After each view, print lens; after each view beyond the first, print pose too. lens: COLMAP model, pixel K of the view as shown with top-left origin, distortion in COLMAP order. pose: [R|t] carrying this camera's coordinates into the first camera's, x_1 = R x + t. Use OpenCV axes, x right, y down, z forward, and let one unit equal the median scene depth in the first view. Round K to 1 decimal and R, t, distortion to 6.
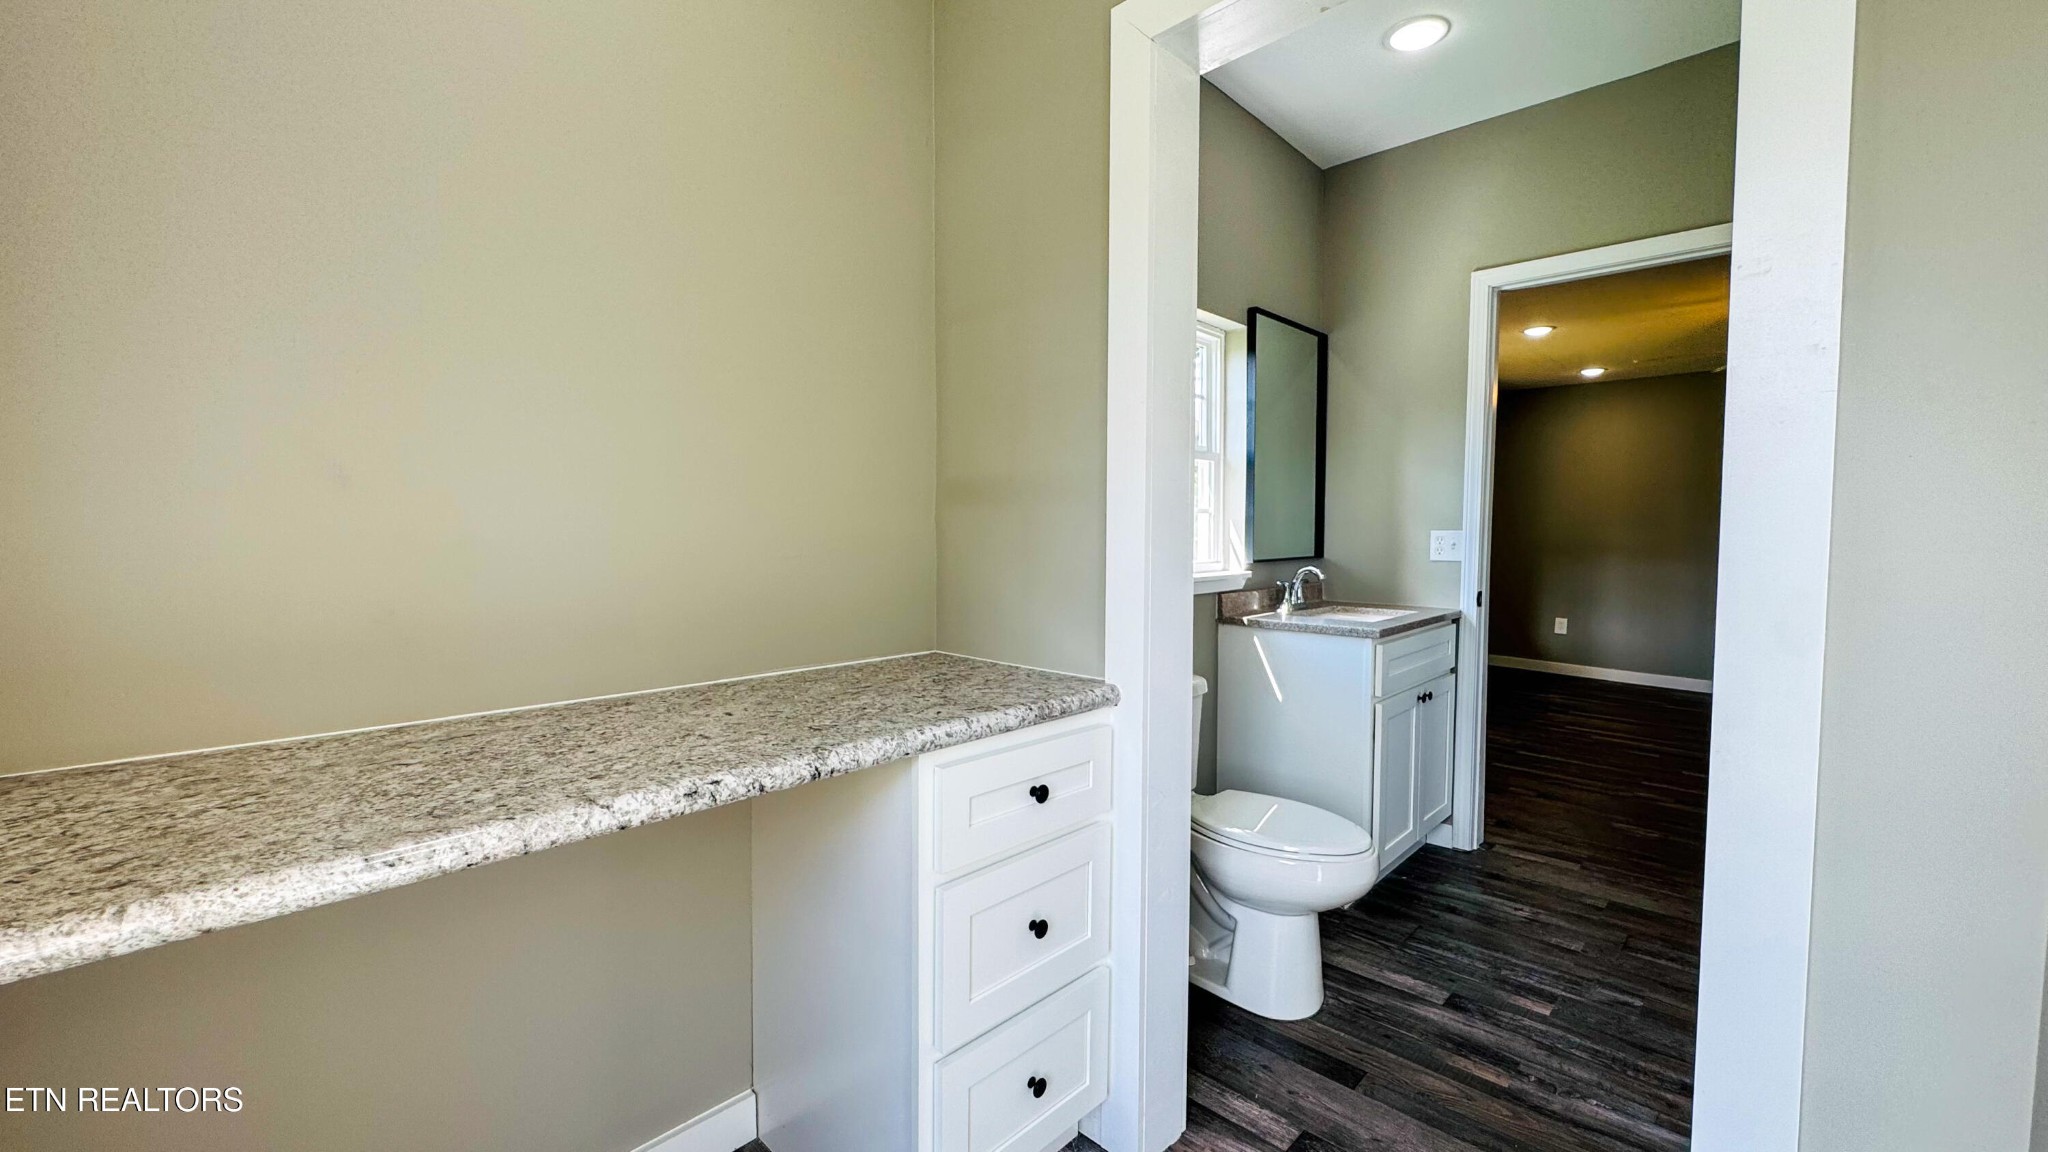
lens RADIAL K [[826.9, 0, 1019.9], [0, 826.9, 572.5], [0, 0, 1]] dist [0.000560, 0.000029]
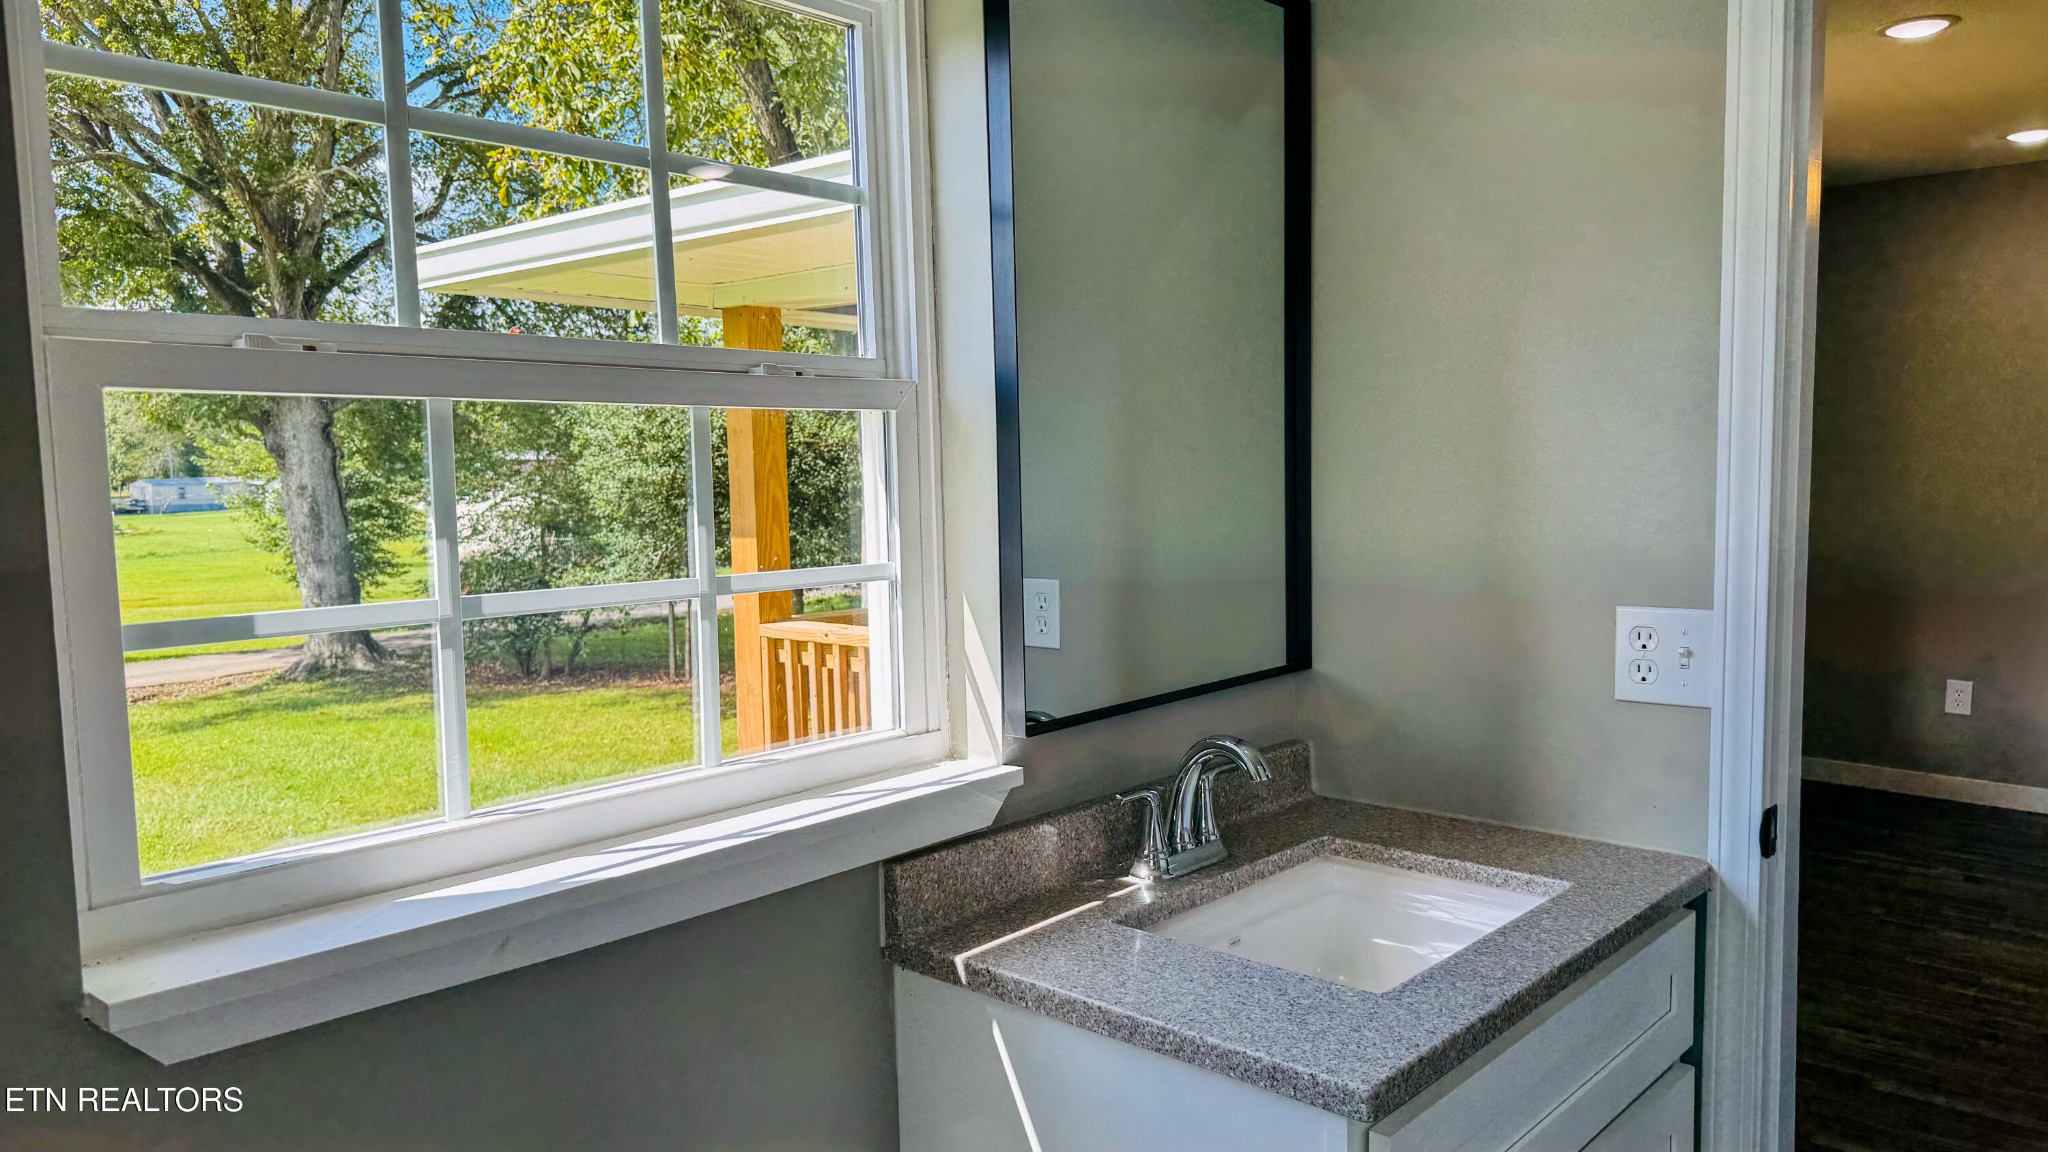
lens RADIAL K [[1503.5, 0, 1019.4], [0, 1503.5, 585.1], [0, 0, 1]] dist [0.154579, -0.216560]
pose [[0.998897, -0.017650, 0.043514, 0.249400], [0.016407, 0.999451, 0.028771, -0.082799], [-0.043998, -0.028025, 0.998638, 0.434211]]
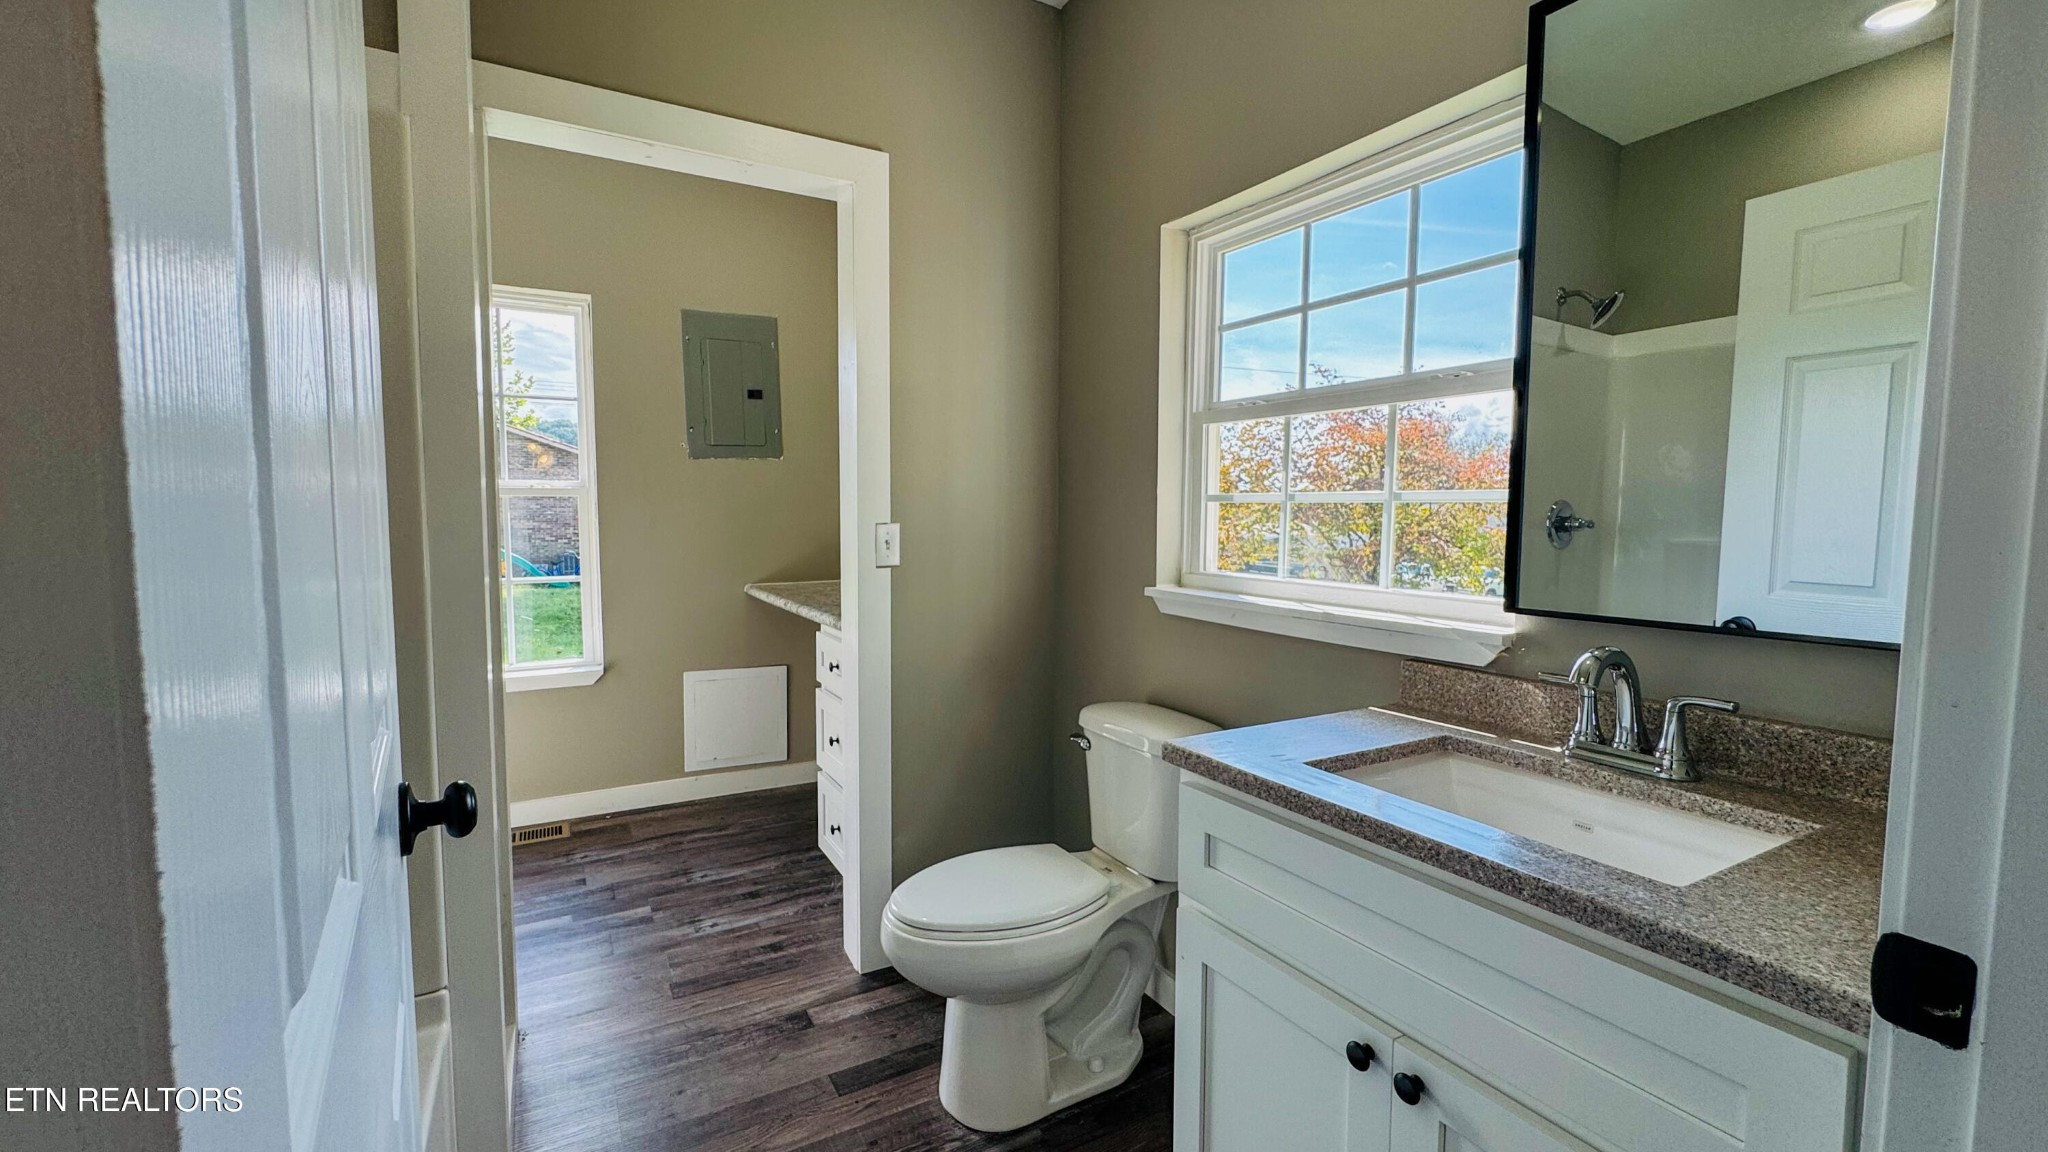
lens RADIAL K [[826.9, 0, 1019.9], [0, 826.9, 572.5], [0, 0, 1]] dist [0.000560, 0.000029]
pose [[-0.278497, 0.068516, -0.957990, 0.744706], [-0.053141, 0.994825, 0.086599, -0.055263], [0.958966, 0.075026, -0.273415, 0.852954]]
